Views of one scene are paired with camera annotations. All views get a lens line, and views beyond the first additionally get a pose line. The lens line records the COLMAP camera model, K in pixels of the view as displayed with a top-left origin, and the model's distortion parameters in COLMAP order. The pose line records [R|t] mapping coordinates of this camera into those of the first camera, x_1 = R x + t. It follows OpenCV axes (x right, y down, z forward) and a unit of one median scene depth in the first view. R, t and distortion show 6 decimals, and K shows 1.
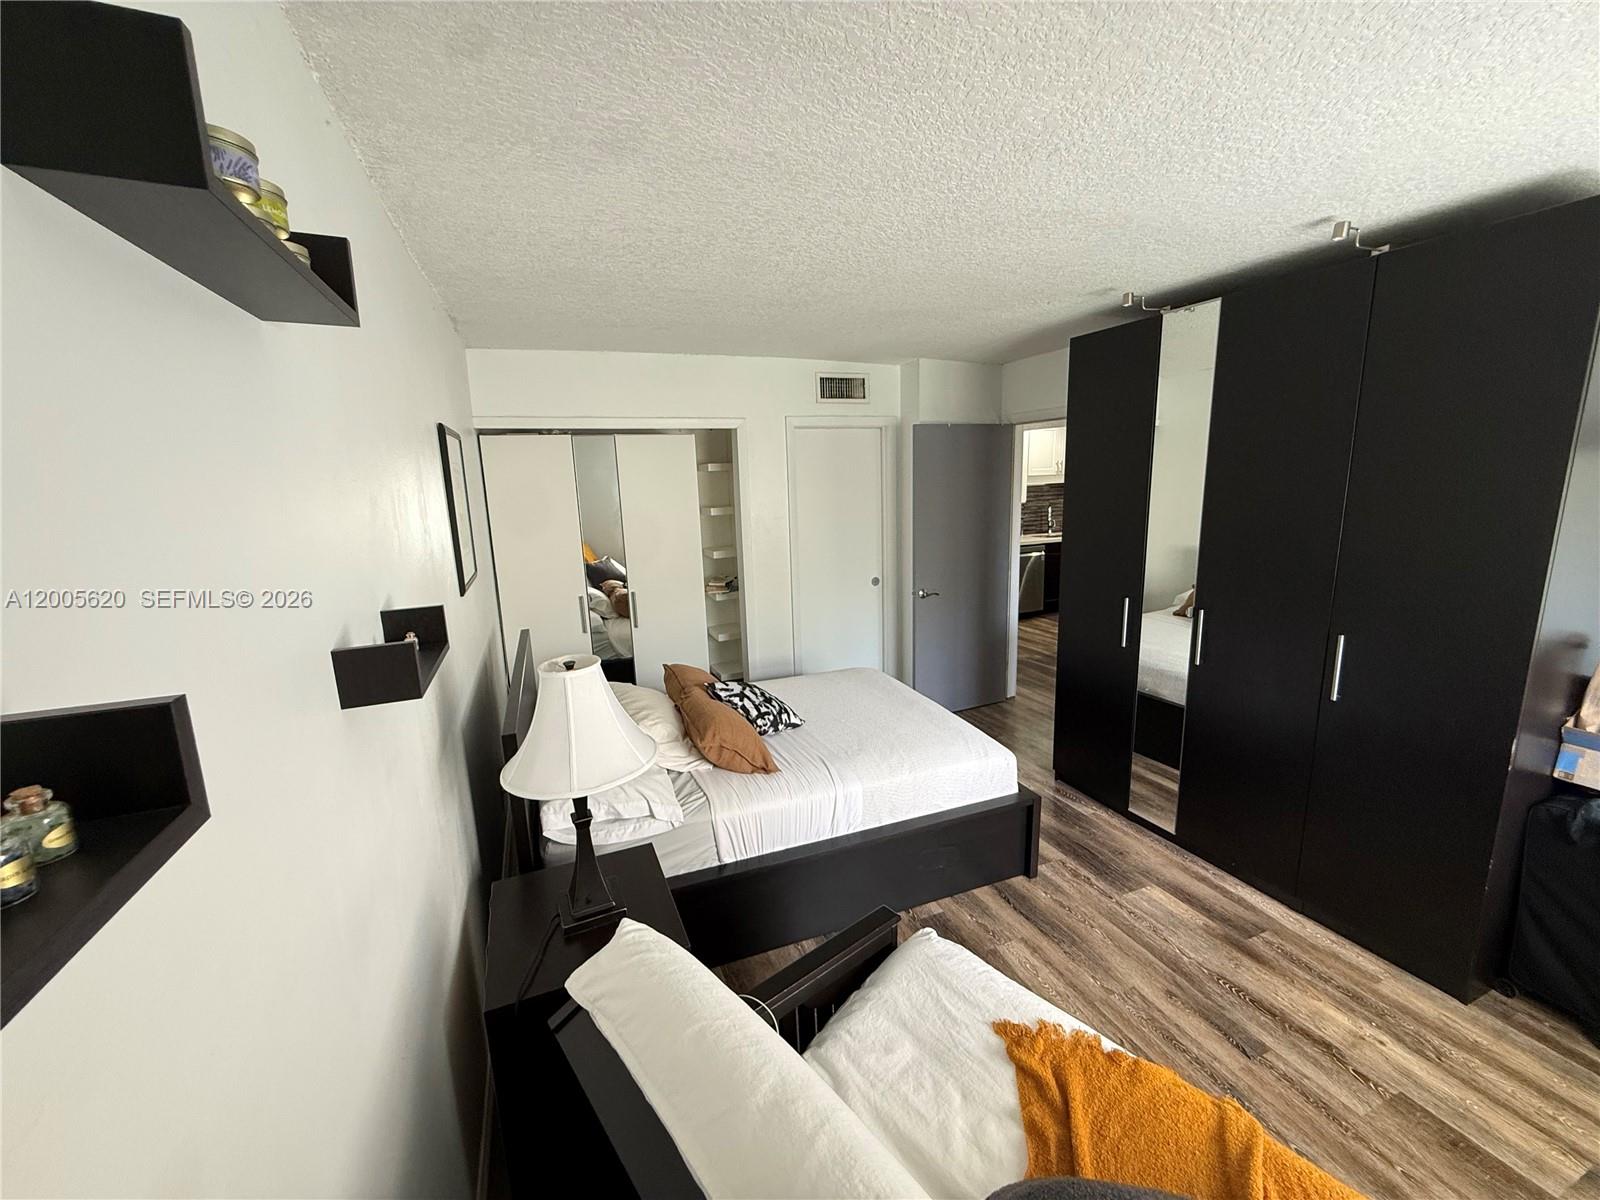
lens RADIAL K [[640.3, 0, 797.5], [0, 640.3, 598.7], [0, 0, 1]] dist [-0.000084, 0.000332]
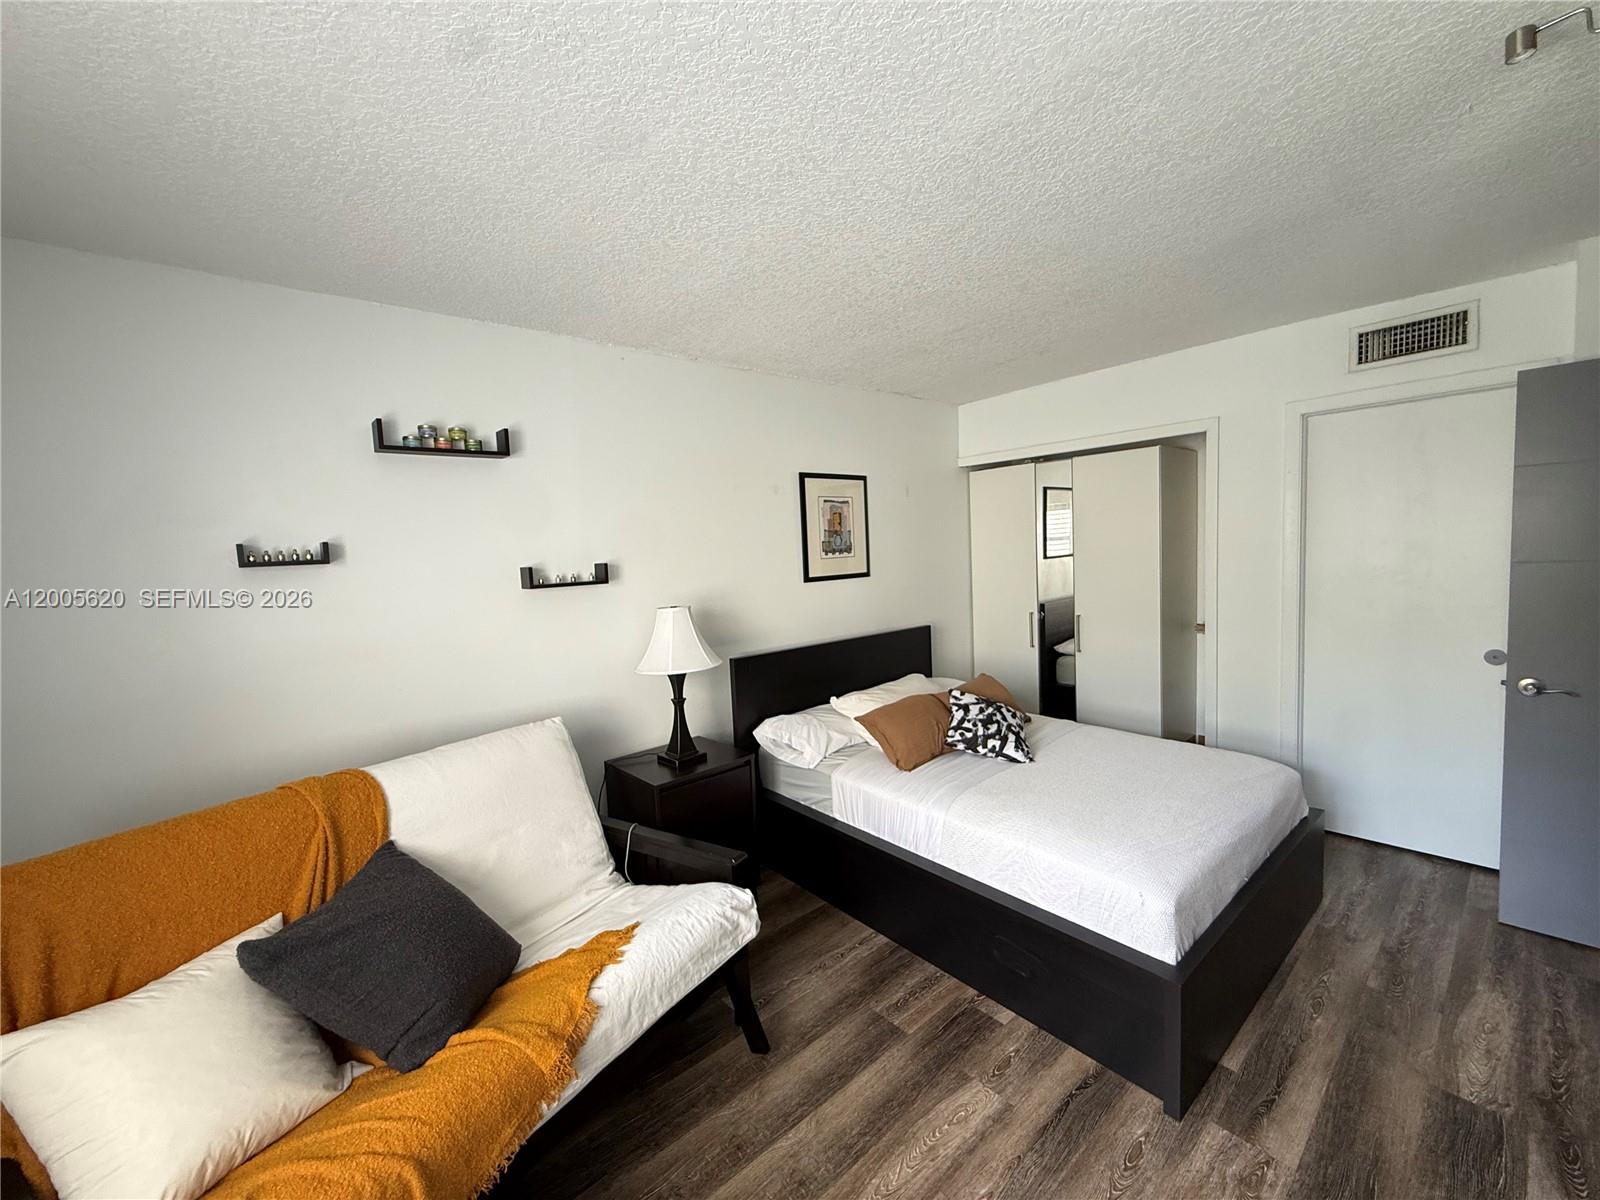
lens RADIAL K [[640.3, 0, 797.5], [0, 640.3, 598.7], [0, 0, 1]] dist [-0.000084, 0.000332]
pose [[0.324914, 0.091393, -0.941317, 0.579404], [-0.143371, 0.988576, 0.046494, -0.021146], [0.934813, 0.119850, 0.334306, 0.299778]]
